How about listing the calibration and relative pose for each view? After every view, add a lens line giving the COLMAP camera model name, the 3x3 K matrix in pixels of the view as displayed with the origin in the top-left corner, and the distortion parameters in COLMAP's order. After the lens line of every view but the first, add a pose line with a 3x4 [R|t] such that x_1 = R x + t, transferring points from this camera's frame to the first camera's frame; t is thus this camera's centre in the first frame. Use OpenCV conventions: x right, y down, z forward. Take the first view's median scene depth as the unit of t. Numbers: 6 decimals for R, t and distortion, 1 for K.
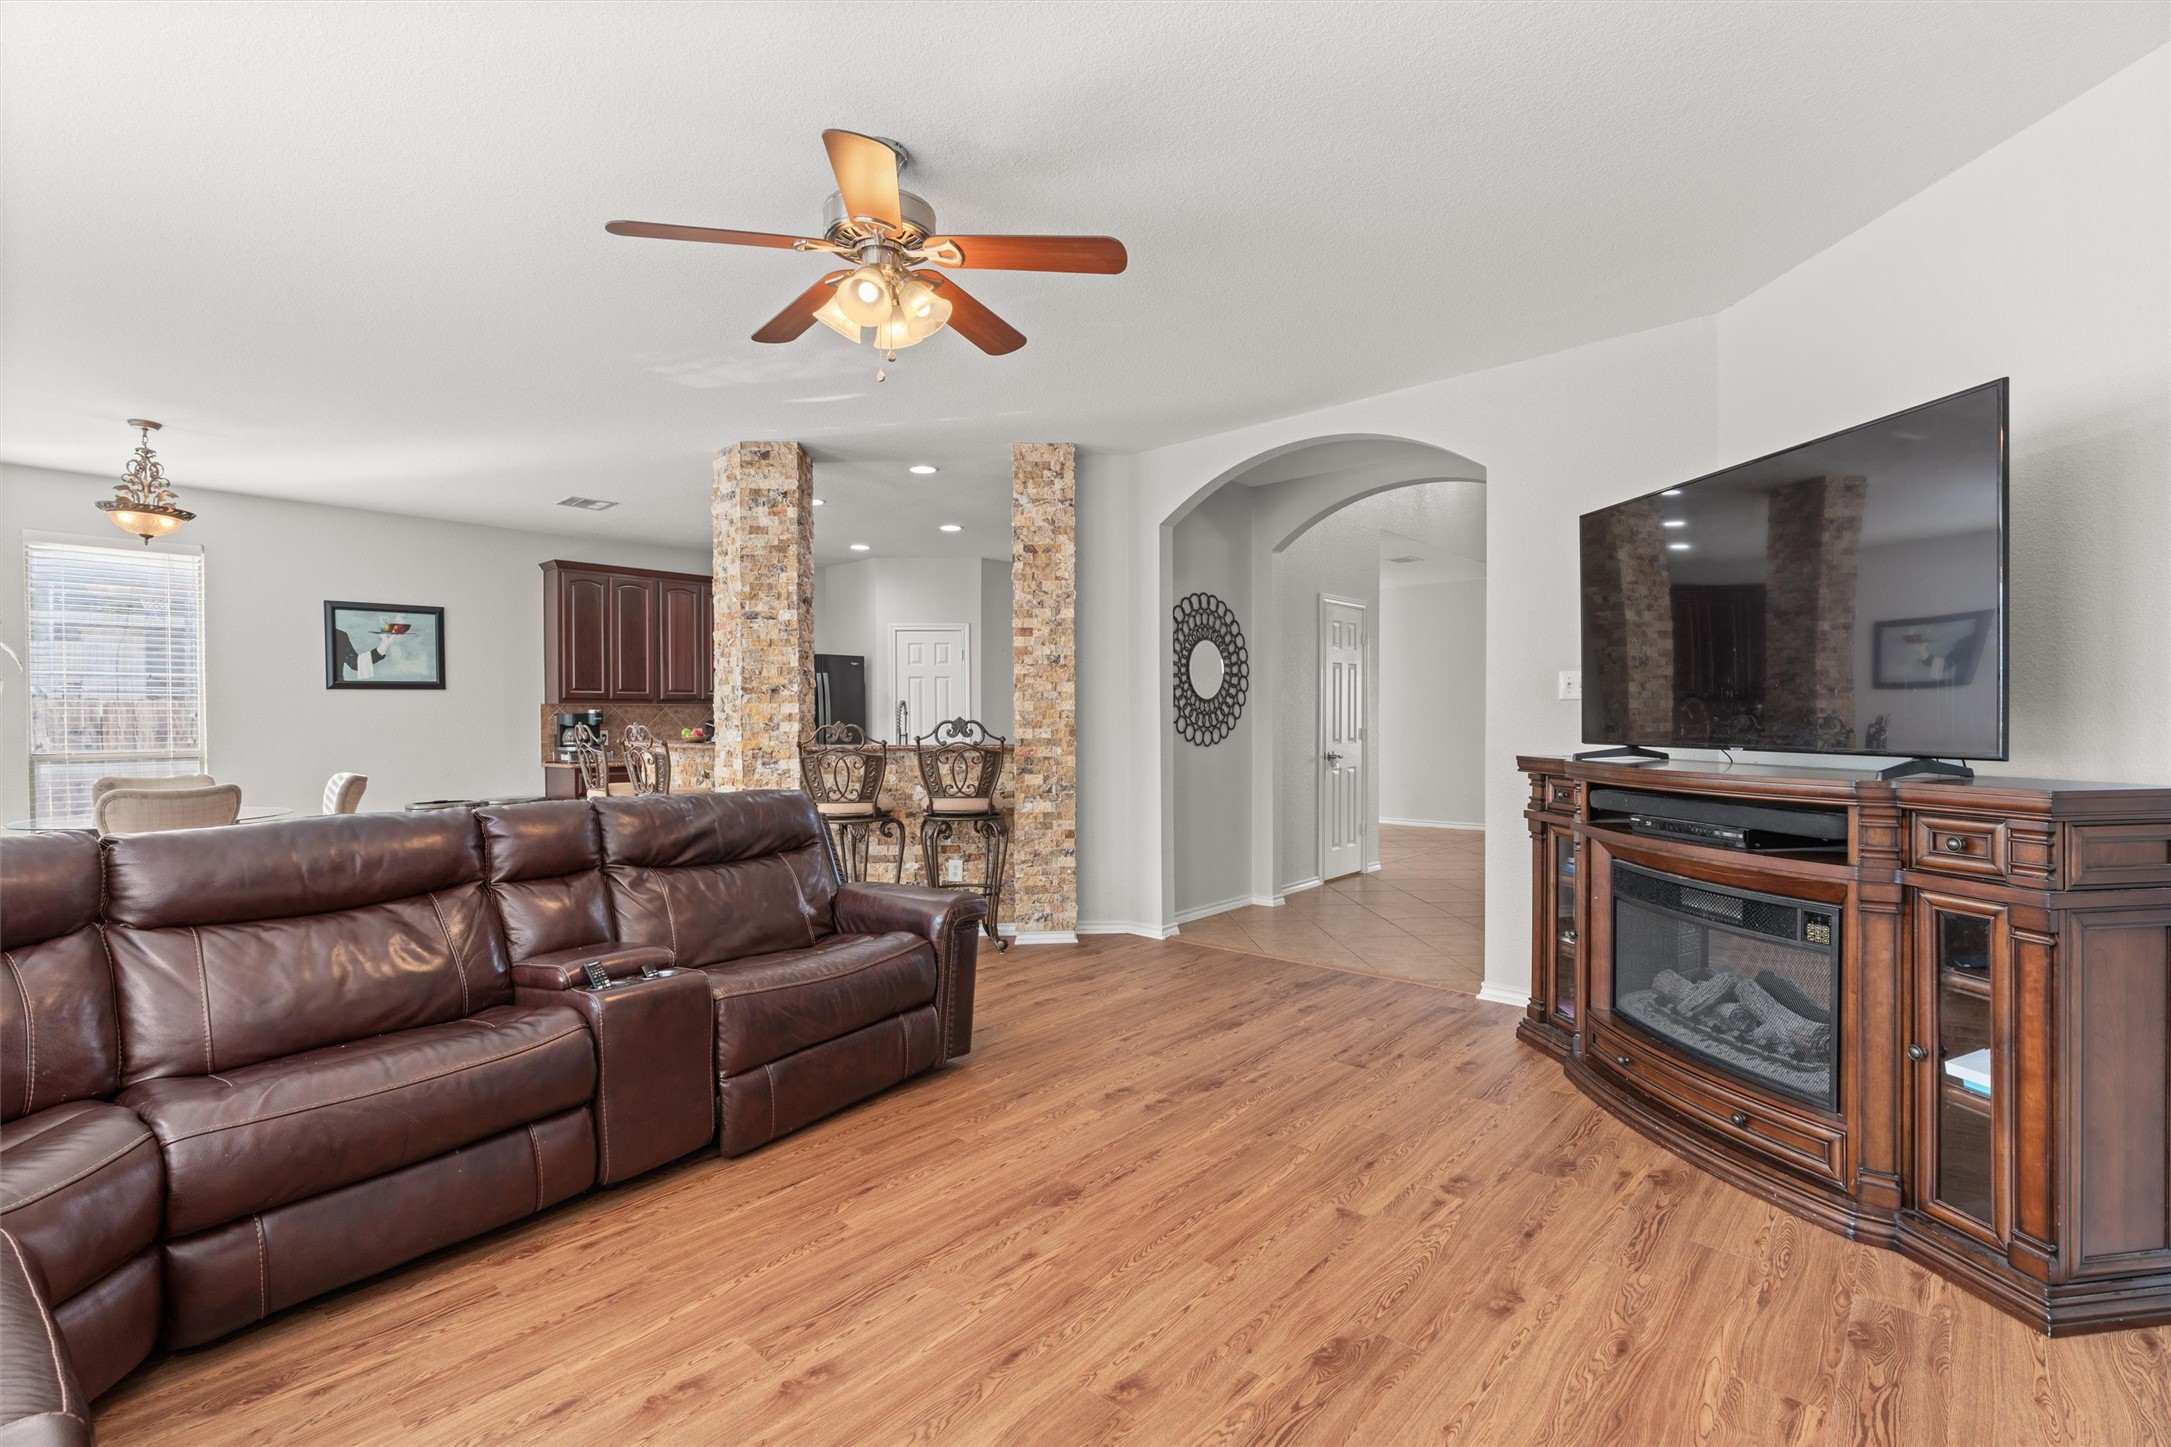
lens RADIAL K [[975.3, 0, 1090.1], [0, 975.3, 722.9], [0, 0, 1]] dist [-0.000183, -0.000014]
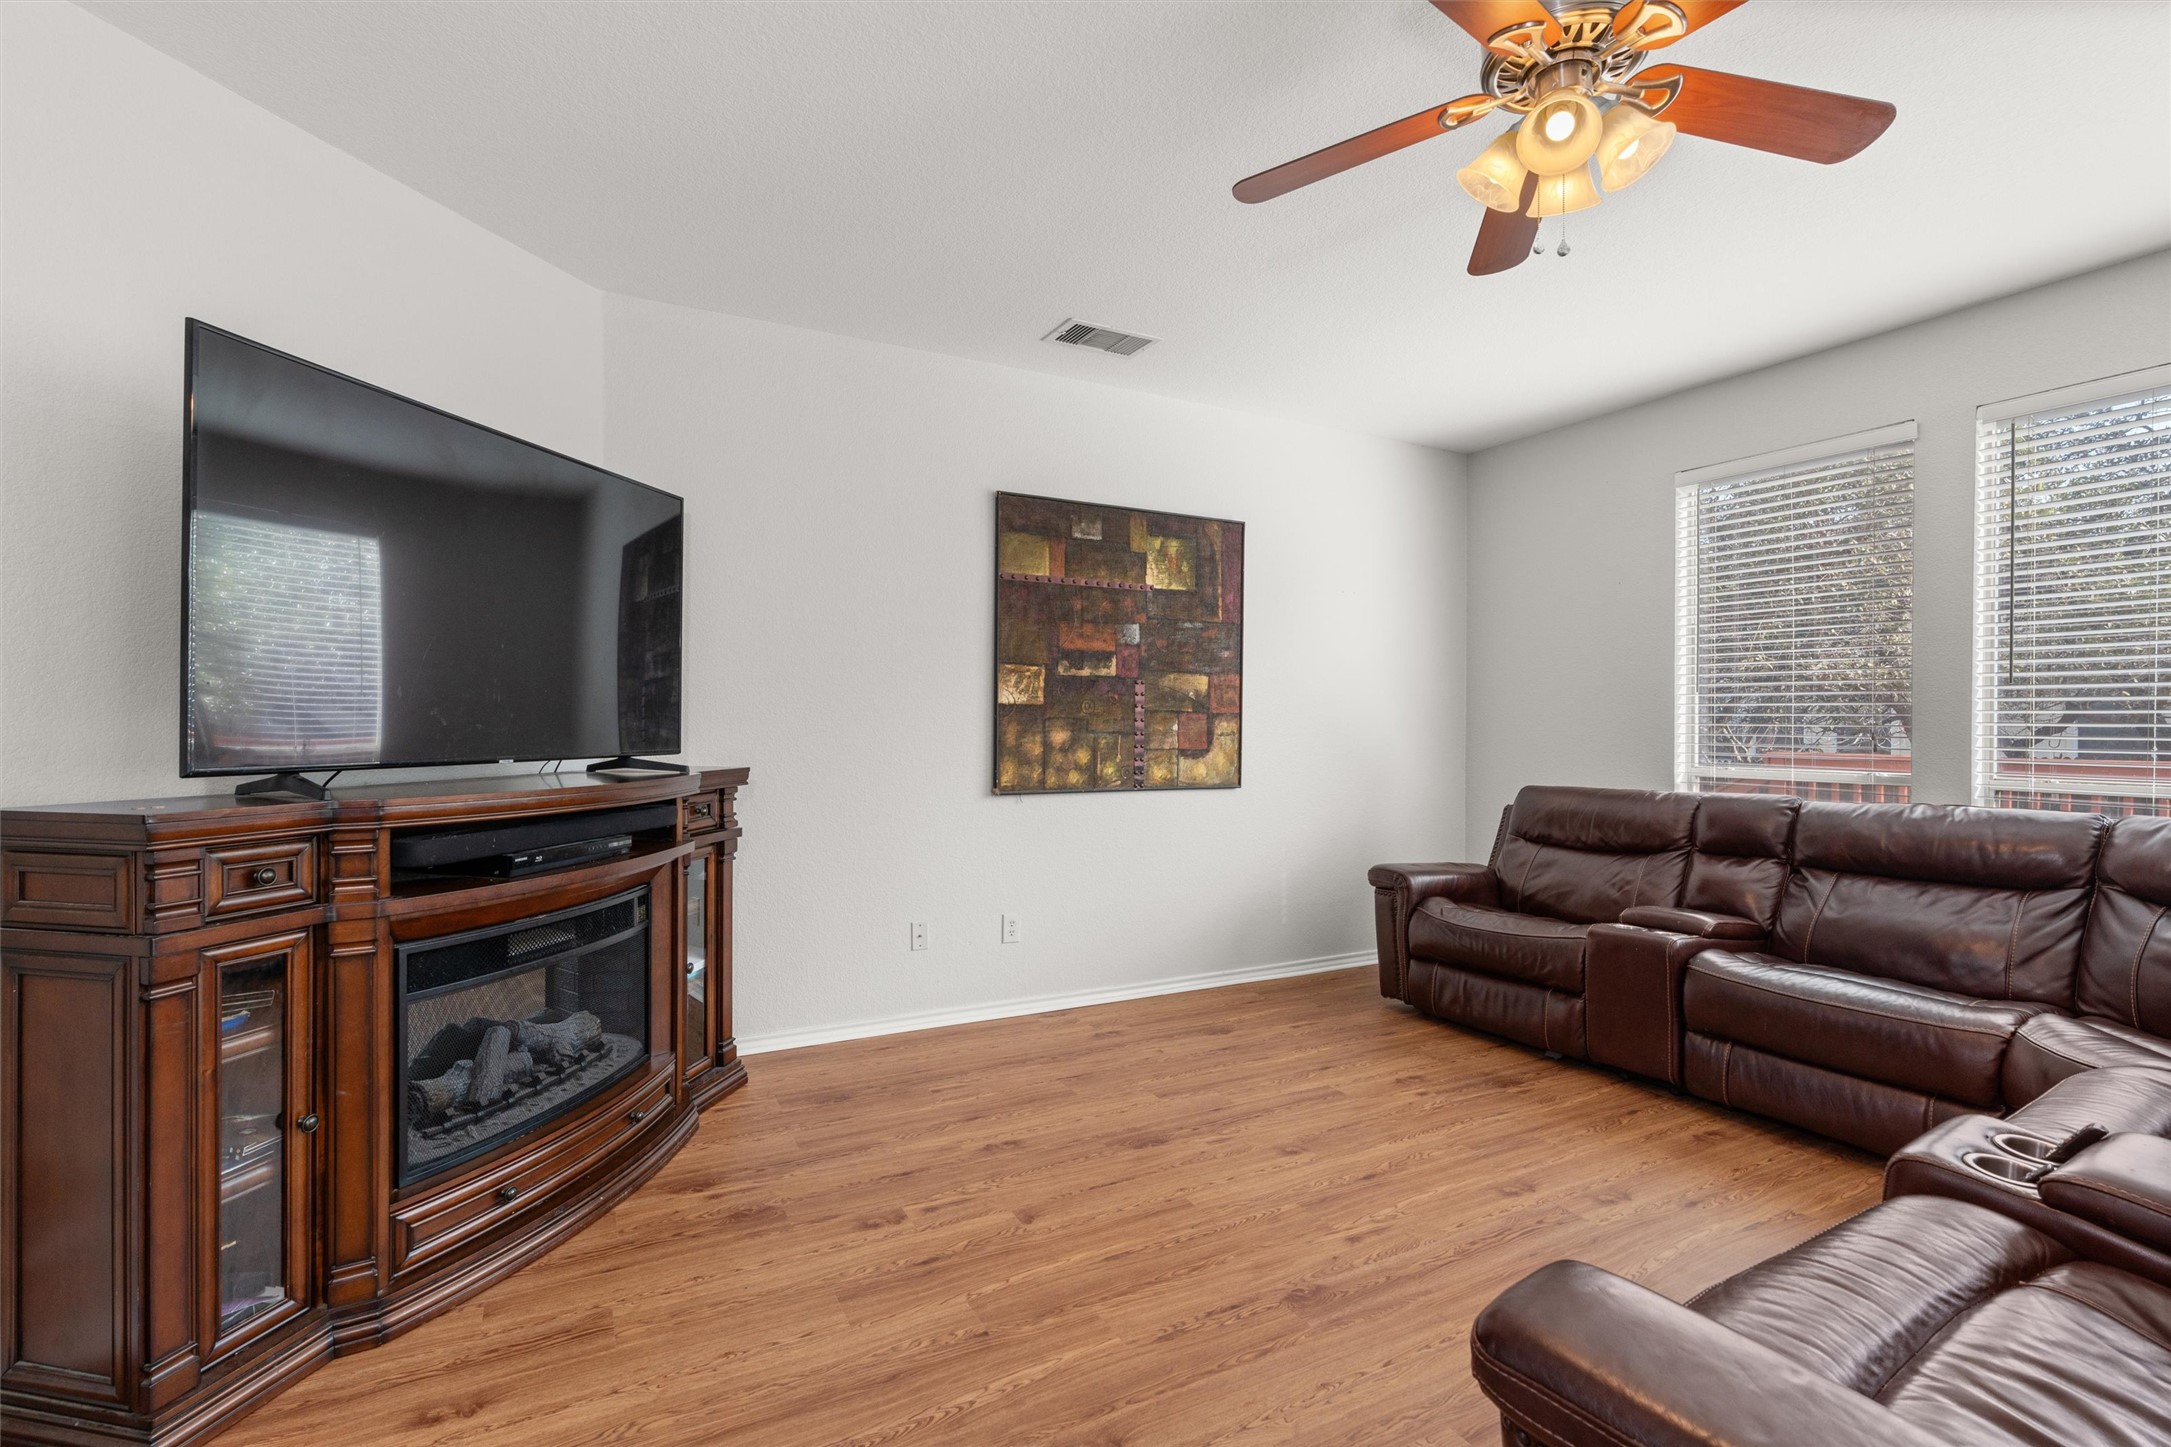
lens RADIAL K [[975.3, 0, 1088.9], [0, 975.3, 722.8], [0, 0, 1]] dist [-0.000183, -0.000014]
pose [[-0.939936, -0.000913, 0.341349, -0.136645], [0.000696, 0.999989, 0.004591, -0.012587], [-0.341349, 0.004553, -0.939926, 1.862273]]
